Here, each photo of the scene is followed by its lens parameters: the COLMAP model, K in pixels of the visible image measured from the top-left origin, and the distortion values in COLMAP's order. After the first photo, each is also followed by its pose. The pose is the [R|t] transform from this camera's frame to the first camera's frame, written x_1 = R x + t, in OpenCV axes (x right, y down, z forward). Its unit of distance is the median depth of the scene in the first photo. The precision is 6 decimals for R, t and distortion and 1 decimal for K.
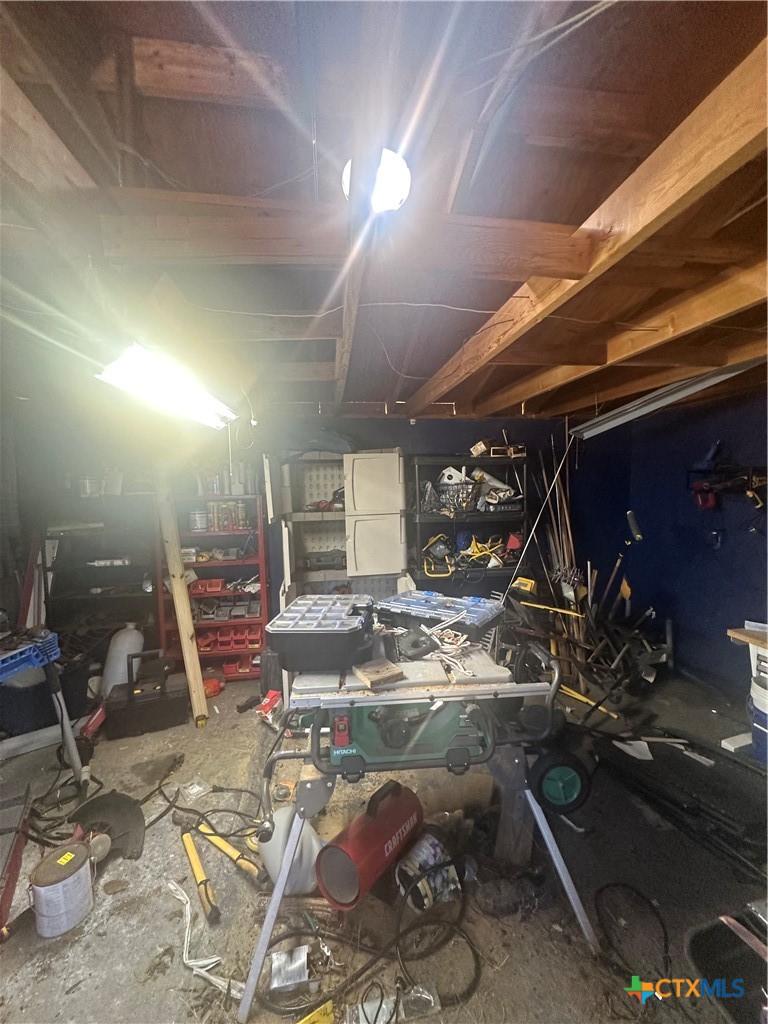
lens RADIAL K [[410.7, 0, 384.5], [0, 410.7, 509.6], [0, 0, 1]] dist [-0.004386, 0.000958]
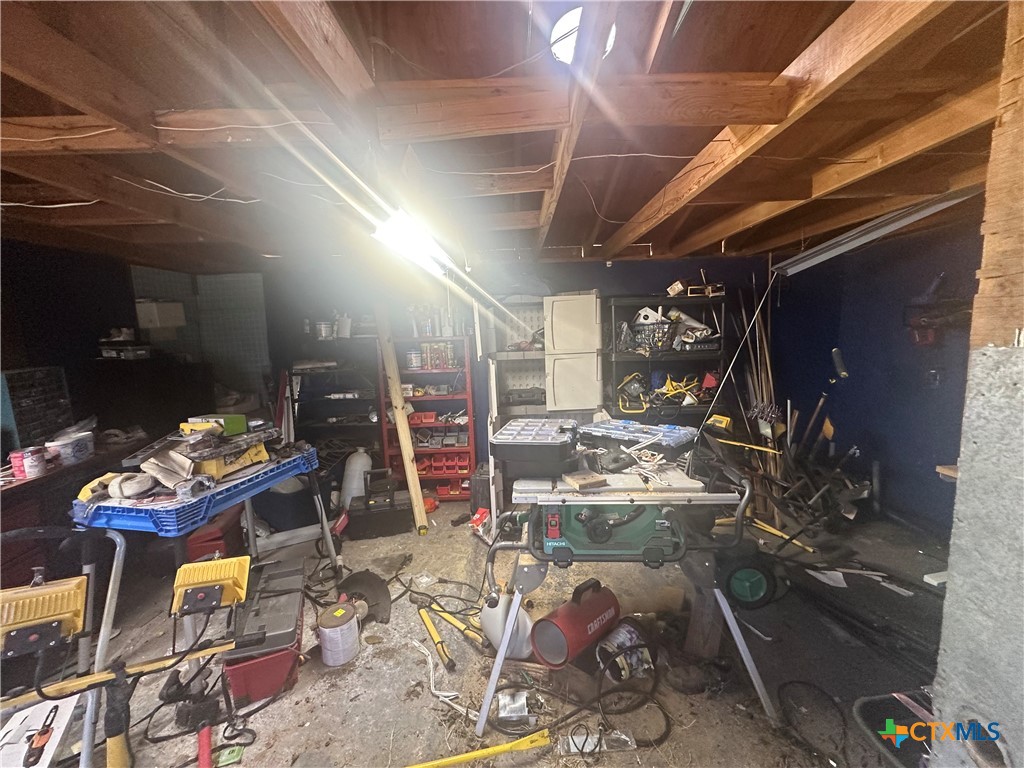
lens RADIAL K [[410.7, 0, 512.4], [0, 410.7, 382.0], [0, 0, 1]] dist [-0.004386, 0.000958]
pose [[0.989502, 0.005121, -0.144426, -0.034074], [0.003635, 0.998174, 0.060299, 0.030012], [0.144471, -0.060191, 0.987677, -0.115463]]
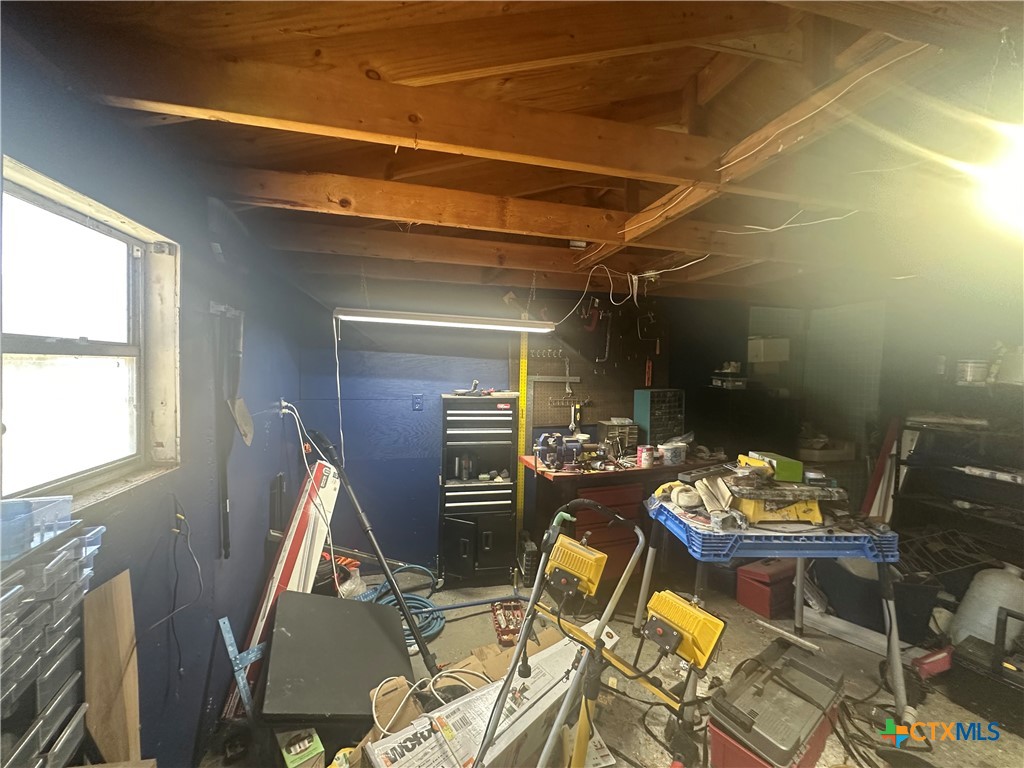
lens RADIAL K [[410.7, 0, 512.1], [0, 410.7, 383.4], [0, 0, 1]] dist [-0.004386, 0.000958]
pose [[0.095675, 0.054817, -0.993902, -0.026859], [-0.094676, 0.994457, 0.045734, 0.019052], [0.990900, 0.089723, 0.100335, 0.063329]]
